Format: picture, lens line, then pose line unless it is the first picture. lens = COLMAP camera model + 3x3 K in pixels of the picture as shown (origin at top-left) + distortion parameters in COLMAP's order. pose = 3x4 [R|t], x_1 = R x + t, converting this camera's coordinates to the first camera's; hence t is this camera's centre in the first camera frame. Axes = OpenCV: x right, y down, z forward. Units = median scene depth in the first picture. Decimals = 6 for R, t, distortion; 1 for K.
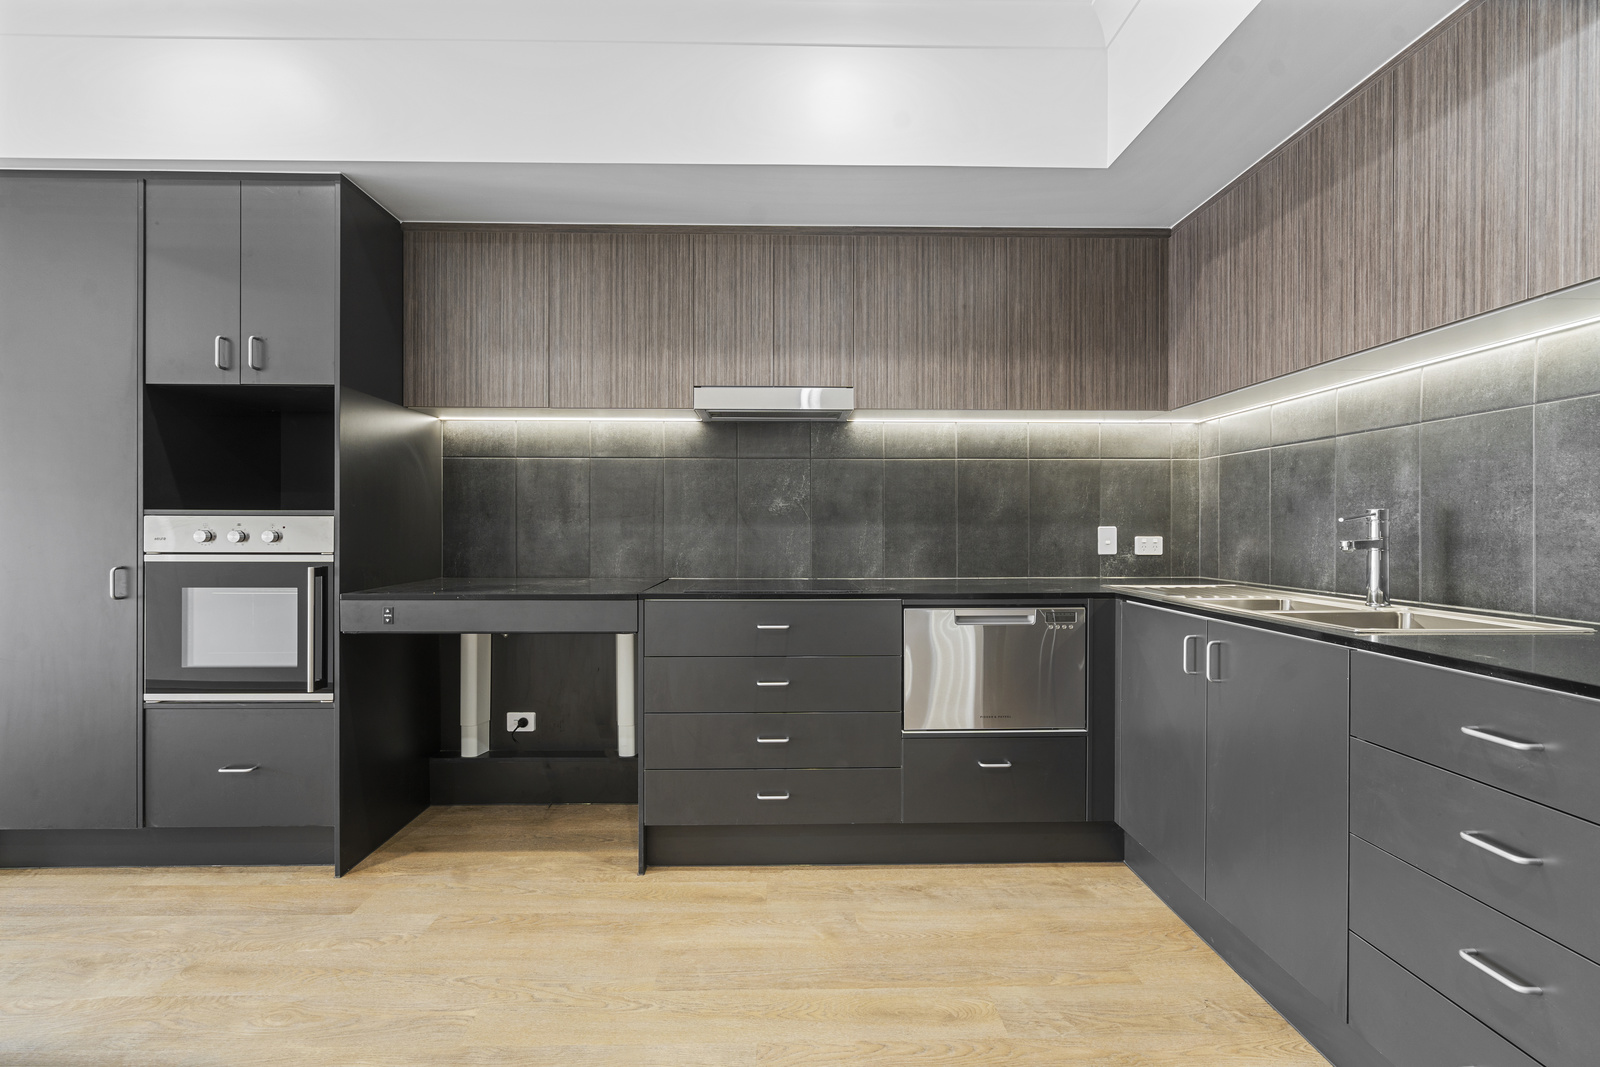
lens RADIAL K [[723.7, 0, 801.5], [0, 723.7, 535.1], [0, 0, 1]] dist [-0.005956, 0.001869]
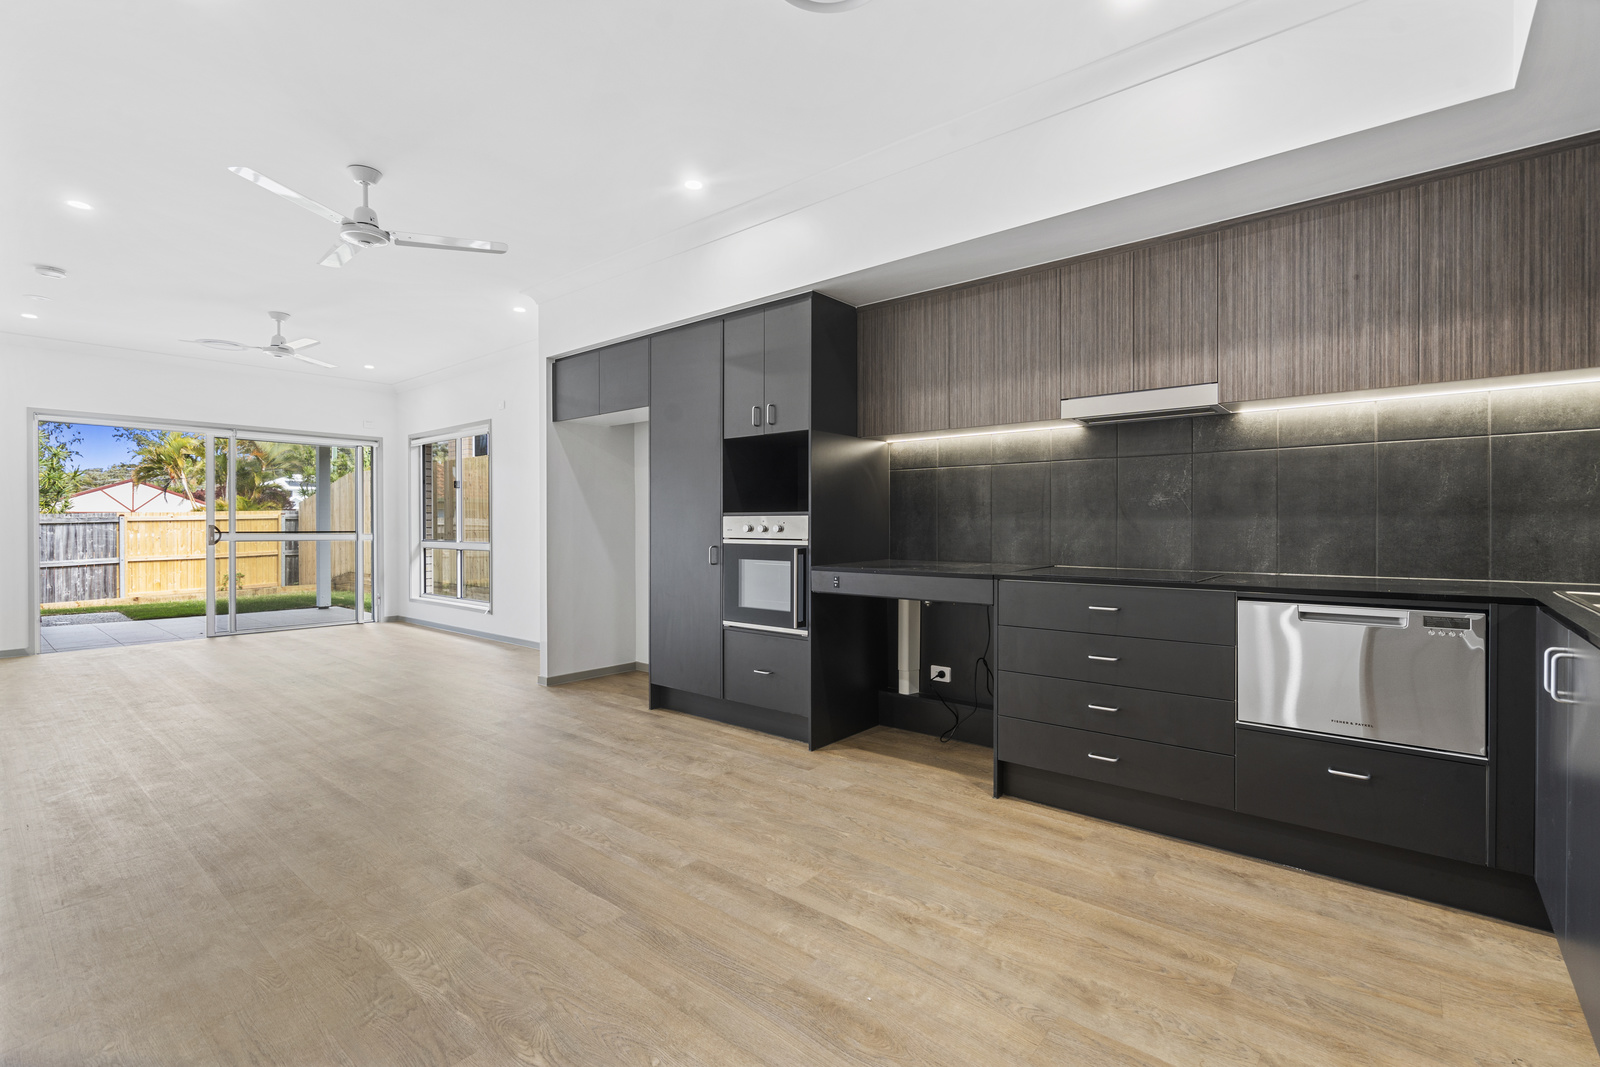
lens RADIAL K [[723.7, 0, 795.9], [0, 723.7, 532.1], [0, 0, 1]] dist [-0.005956, 0.001869]
pose [[0.749929, 0.004673, -0.661501, 0.342032], [-0.001460, 0.999984, 0.005409, 0.000816], [0.661516, -0.003090, 0.749924, -0.168014]]
